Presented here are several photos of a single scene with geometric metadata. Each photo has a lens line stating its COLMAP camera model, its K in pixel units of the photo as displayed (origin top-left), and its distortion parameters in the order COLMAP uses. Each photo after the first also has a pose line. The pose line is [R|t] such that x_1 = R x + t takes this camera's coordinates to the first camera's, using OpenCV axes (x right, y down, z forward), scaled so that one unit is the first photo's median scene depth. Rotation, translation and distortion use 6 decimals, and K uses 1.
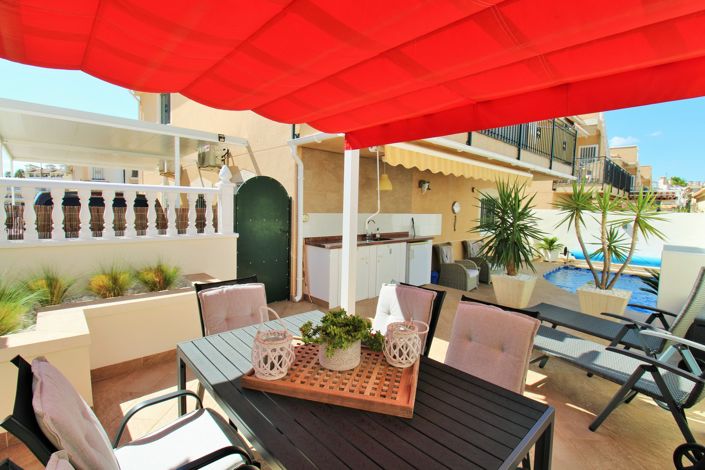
lens RADIAL K [[324.2, 0, 350.2], [0, 324.2, 231.7], [0, 0, 1]] dist [-0.010444, -0.004643]
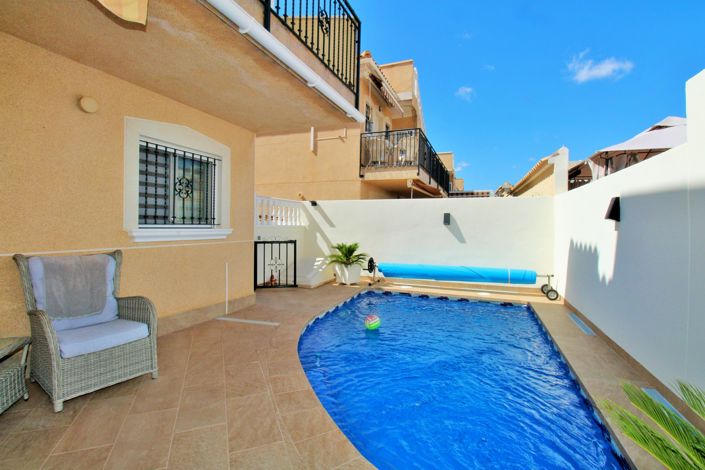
lens RADIAL K [[324.2, 0, 354.6], [0, 324.2, 235.4], [0, 0, 1]] dist [-0.010444, -0.004643]
pose [[0.906265, -0.020369, 0.422218, 0.380839], [0.041837, 0.998256, -0.041641, 0.028377], [-0.420634, 0.055402, 0.905537, 0.453736]]
